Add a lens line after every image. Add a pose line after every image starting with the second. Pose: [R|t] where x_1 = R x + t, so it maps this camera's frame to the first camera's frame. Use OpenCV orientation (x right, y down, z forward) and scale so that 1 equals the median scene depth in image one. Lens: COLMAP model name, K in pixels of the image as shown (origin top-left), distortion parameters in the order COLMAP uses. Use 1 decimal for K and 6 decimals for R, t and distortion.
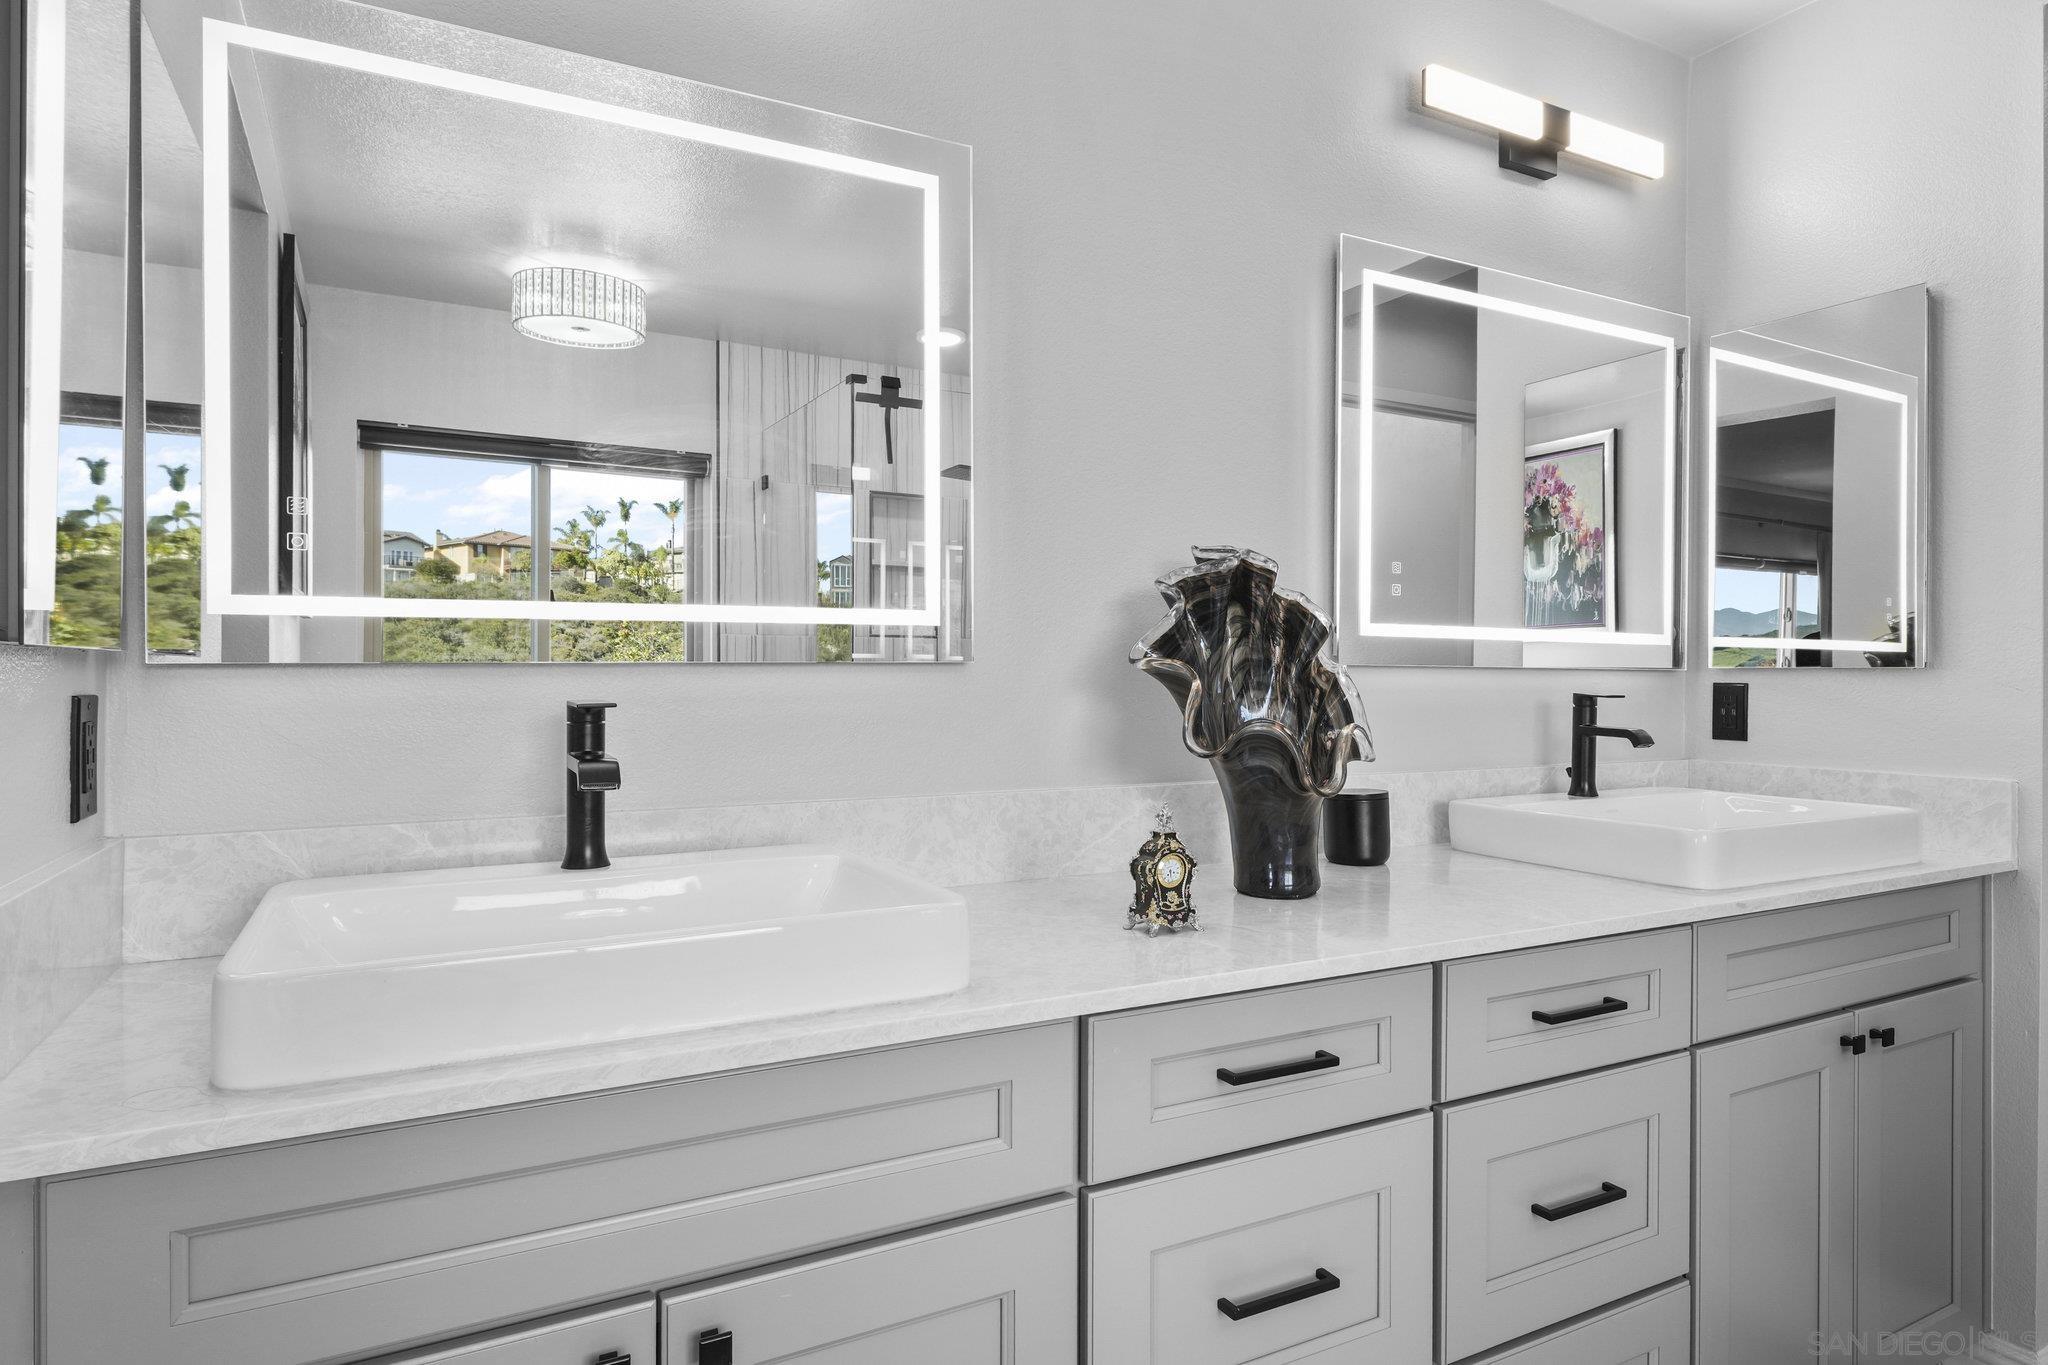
lens RADIAL K [[1146.8, 0, 1021.3], [0, 1146.8, 694.1], [0, 0, 1]] dist [-0.005345, 0.003181]
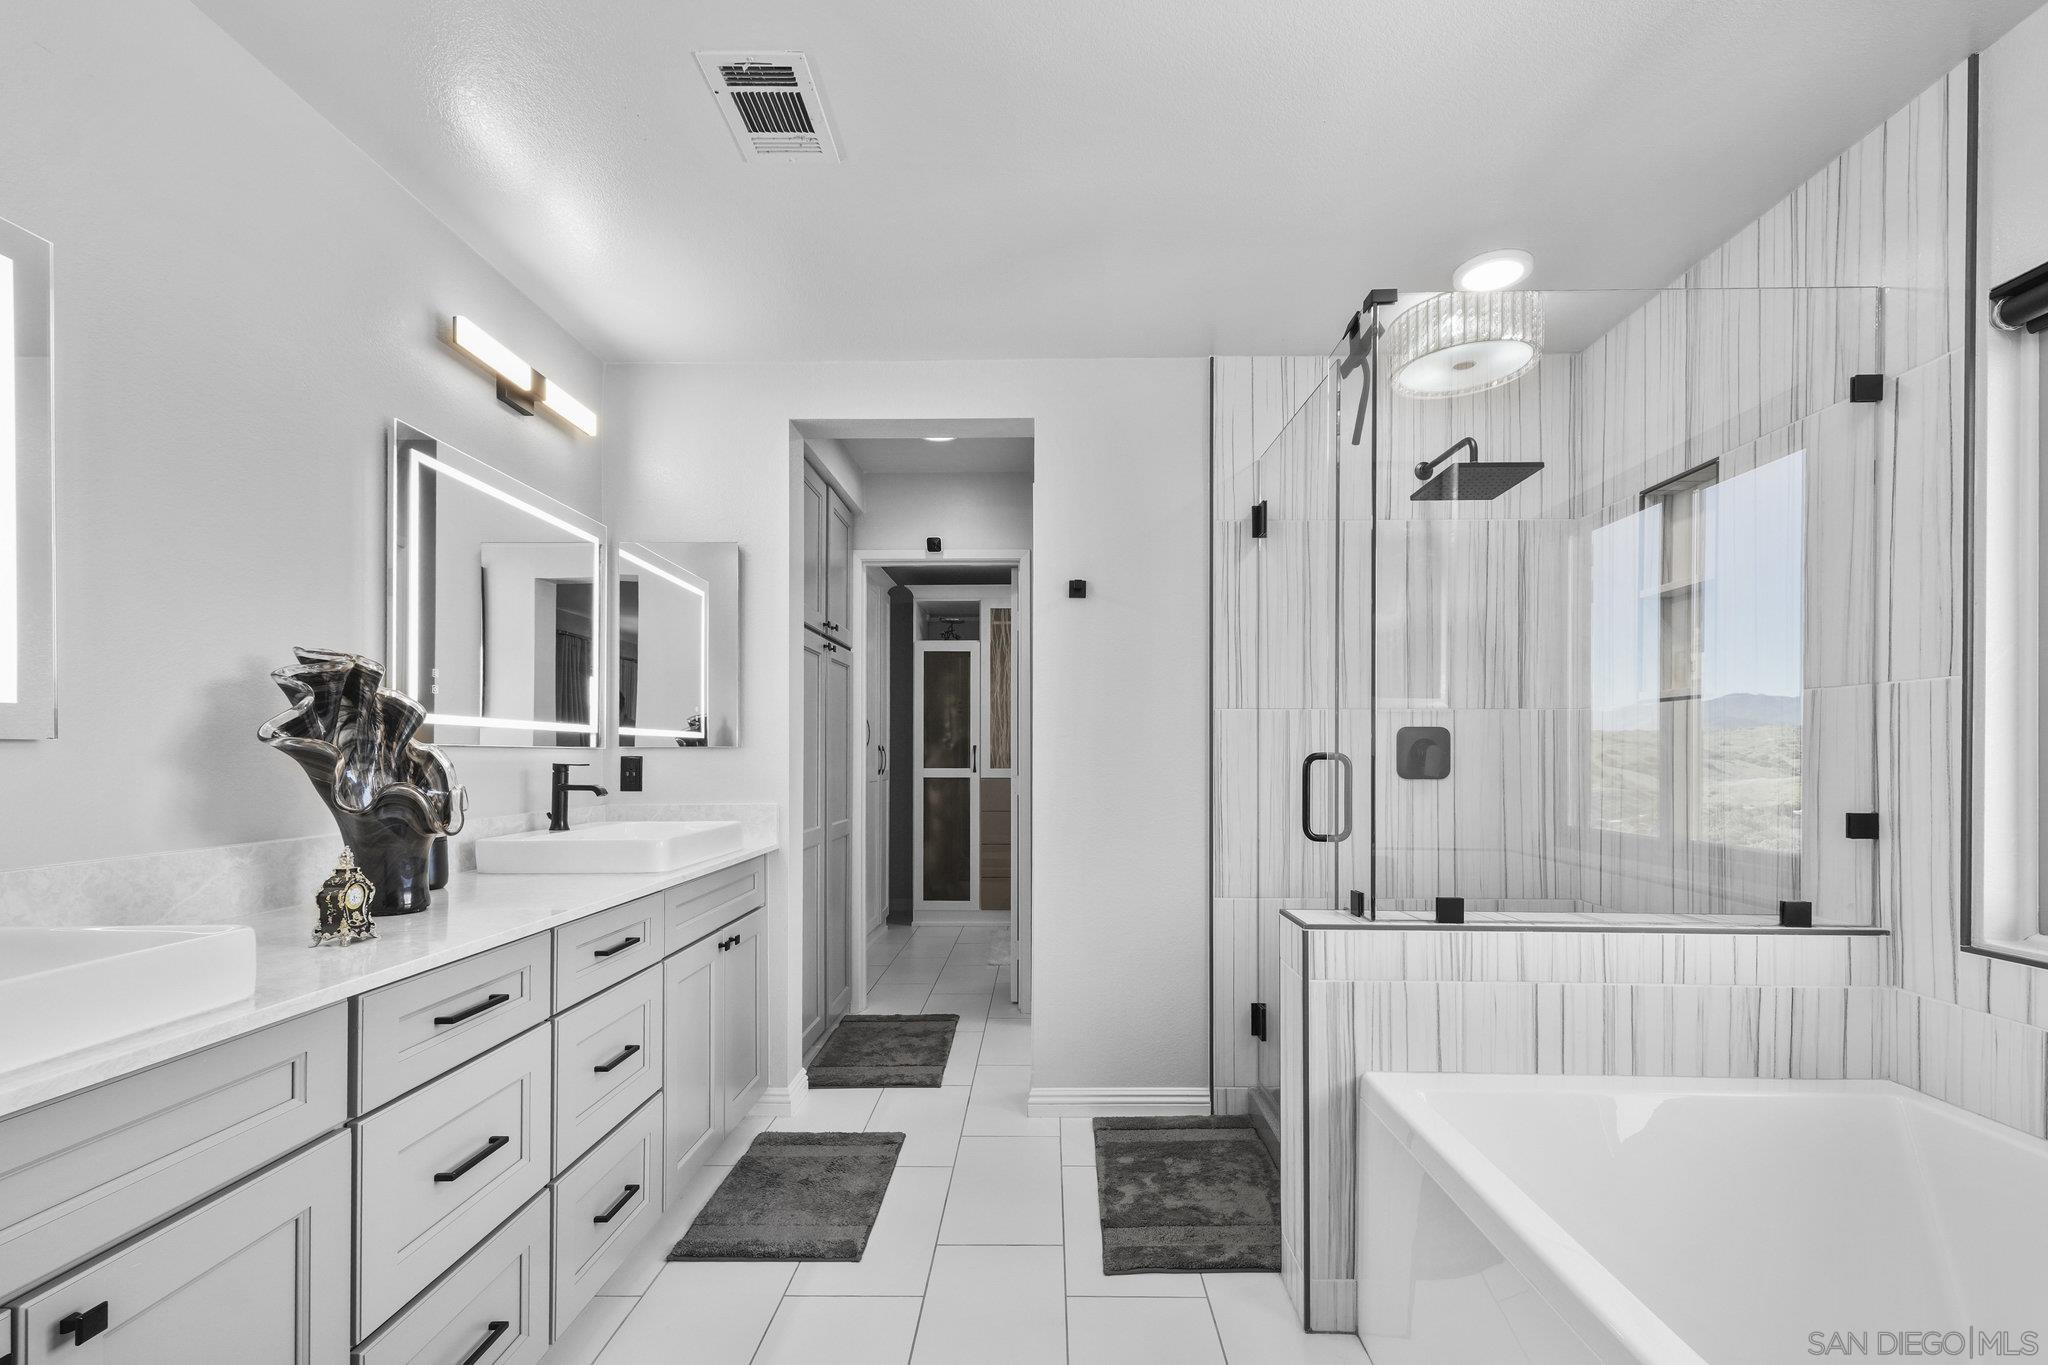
lens RADIAL K [[909.4, 0, 1028.9], [0, 909.4, 756.6], [0, 0, 1]] dist [0.000621, -0.000089]
pose [[0.483436, -0.004930, 0.875366, -0.336236], [0.014272, 0.999896, -0.002250, 0.002781], [-0.875263, 0.013581, 0.483456, -0.168429]]
